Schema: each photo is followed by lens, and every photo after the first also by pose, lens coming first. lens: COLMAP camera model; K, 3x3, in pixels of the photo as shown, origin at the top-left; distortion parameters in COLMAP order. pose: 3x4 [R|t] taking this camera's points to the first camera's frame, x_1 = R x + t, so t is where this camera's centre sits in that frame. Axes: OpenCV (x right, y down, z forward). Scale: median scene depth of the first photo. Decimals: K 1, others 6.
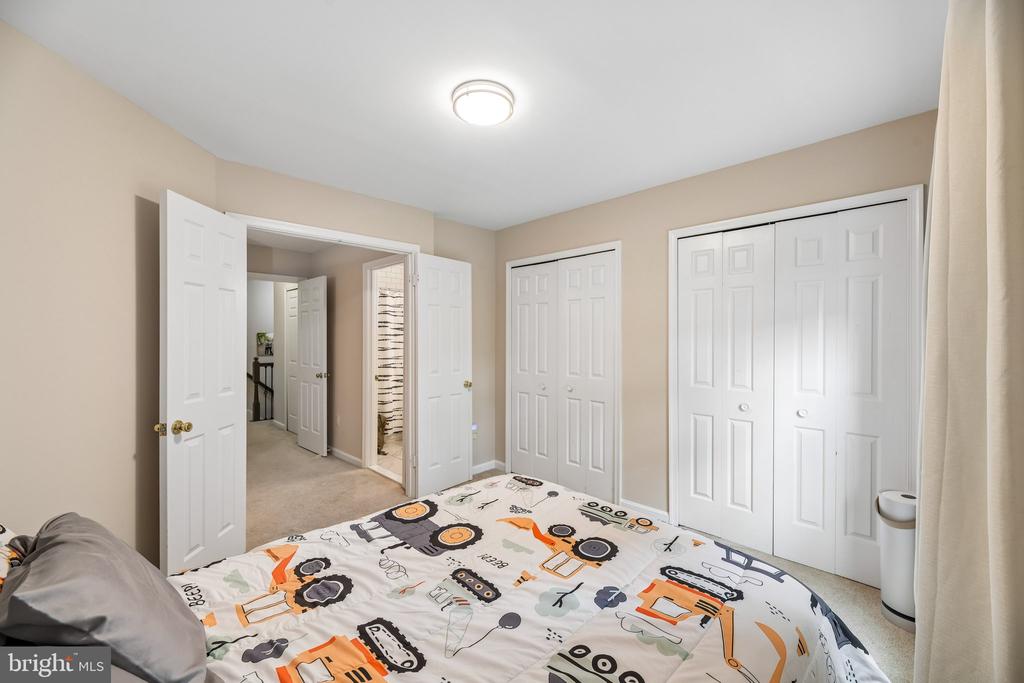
lens RADIAL K [[413.4, 0, 511.3], [0, 413.4, 328.7], [0, 0, 1]] dist [0.000715, -0.000527]
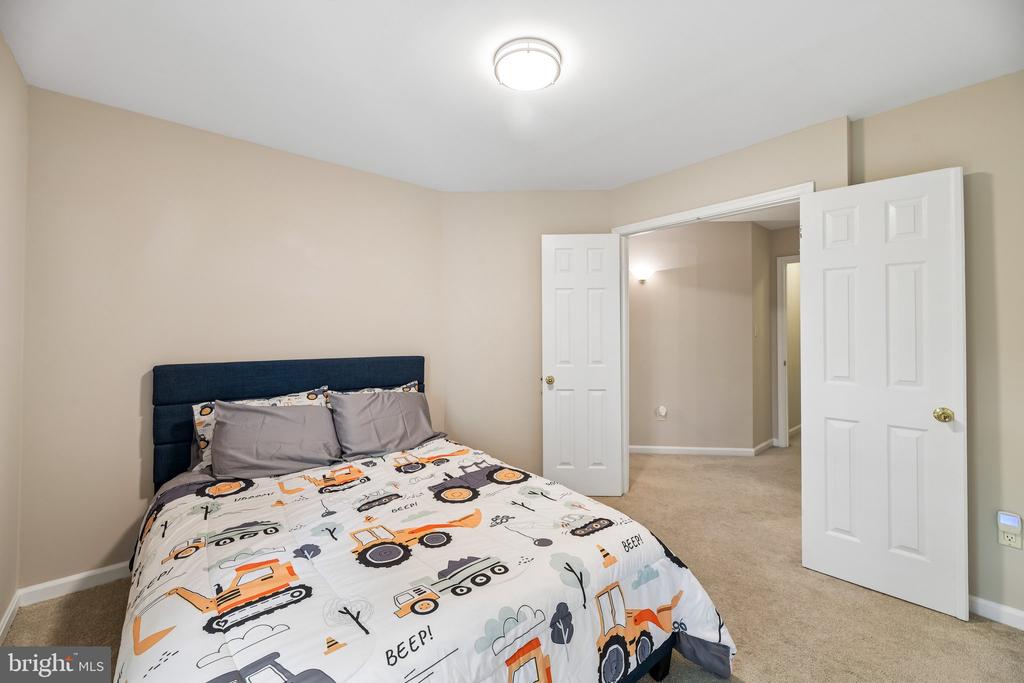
lens RADIAL K [[413.4, 0, 511.3], [0, 413.4, 328.7], [0, 0, 1]] dist [0.000715, -0.000527]
pose [[-0.081759, 0.002469, -0.996649, 1.036713], [0.022632, 0.999744, 0.000620, 0.051407], [0.996395, -0.022505, -0.081794, 1.318567]]
